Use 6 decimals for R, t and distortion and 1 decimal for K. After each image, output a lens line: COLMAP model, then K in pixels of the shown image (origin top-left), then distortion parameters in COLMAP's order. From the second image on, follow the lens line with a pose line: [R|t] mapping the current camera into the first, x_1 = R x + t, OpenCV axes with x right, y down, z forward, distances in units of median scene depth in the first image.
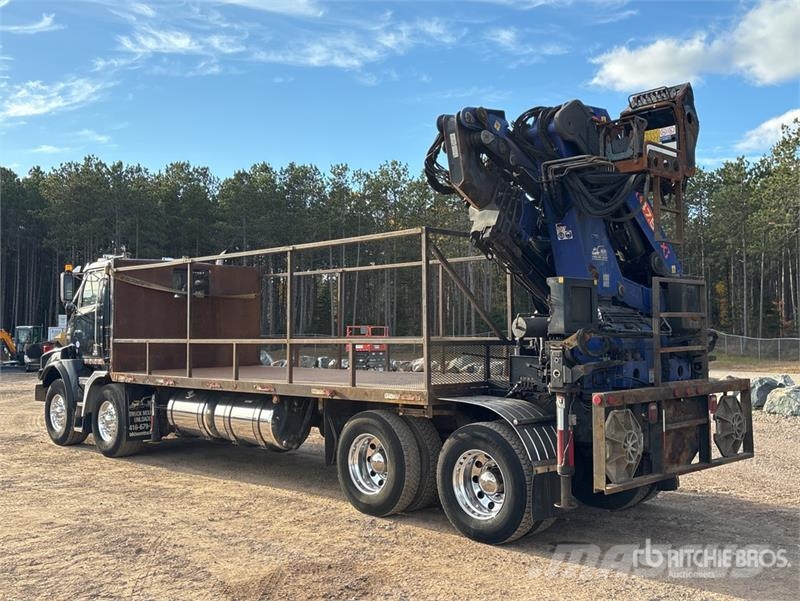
lens RADIAL K [[916.8, 0, 375.9], [0, 916.8, 298.3], [0, 0, 1]] dist [0.057969, -0.024978]
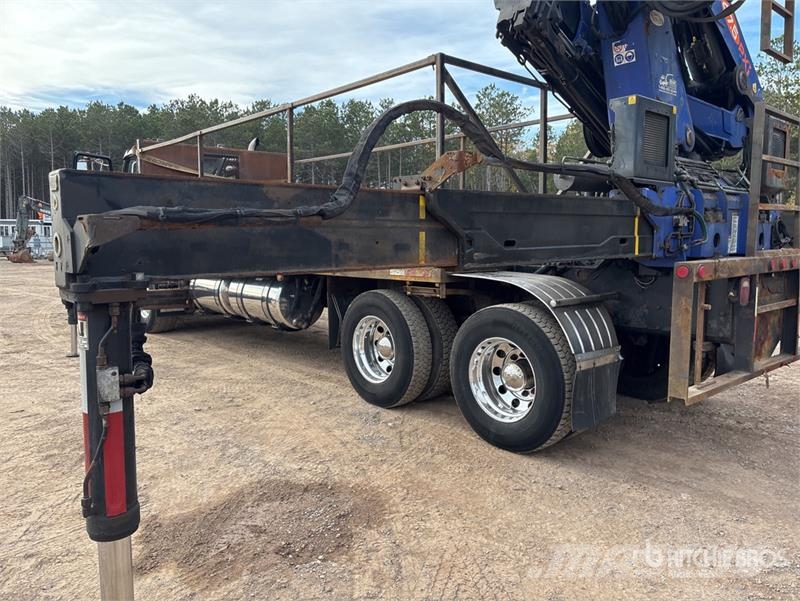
lens RADIAL K [[598.0, 0, 398.8], [0, 598.0, 308.6], [0, 0, 1]] dist [0.037868, -0.002038]
pose [[0.999232, 0.003968, -0.038990, 0.040500], [0.001833, 0.989043, 0.147615, 0.060562], [0.039149, -0.147573, 0.988276, 0.467122]]
